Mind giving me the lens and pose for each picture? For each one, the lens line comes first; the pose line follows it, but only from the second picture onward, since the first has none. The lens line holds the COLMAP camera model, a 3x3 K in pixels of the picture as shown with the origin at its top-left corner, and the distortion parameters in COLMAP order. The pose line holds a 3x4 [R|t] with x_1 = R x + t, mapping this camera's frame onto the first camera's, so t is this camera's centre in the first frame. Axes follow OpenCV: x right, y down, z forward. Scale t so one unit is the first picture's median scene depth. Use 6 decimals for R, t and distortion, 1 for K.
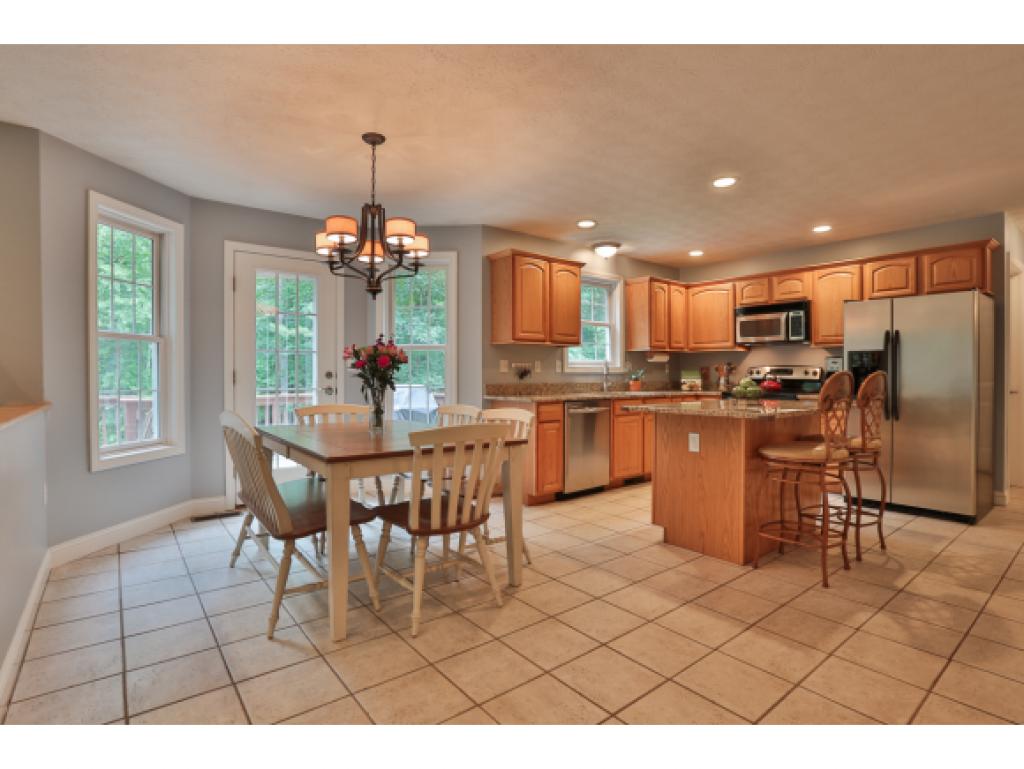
lens RADIAL K [[512.7, 0, 511.0], [0, 512.7, 381.2], [0, 0, 1]] dist [-0.035697, 0.002899]
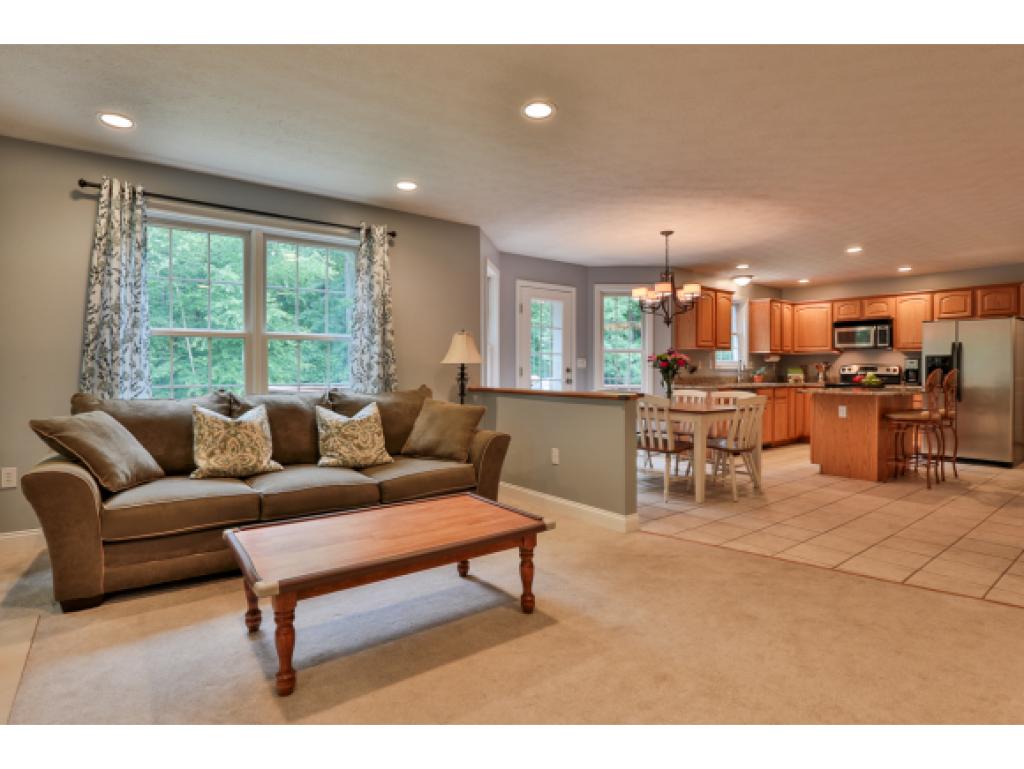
lens RADIAL K [[534.6, 0, 512.2], [0, 534.6, 378.6], [0, 0, 1]] dist [-0.027443, -0.001340]
pose [[0.999895, 0.004283, -0.013866, -0.432094], [-0.004230, 0.999984, 0.003816, 0.006132], [0.013882, -0.003756, 0.999897, -0.460036]]
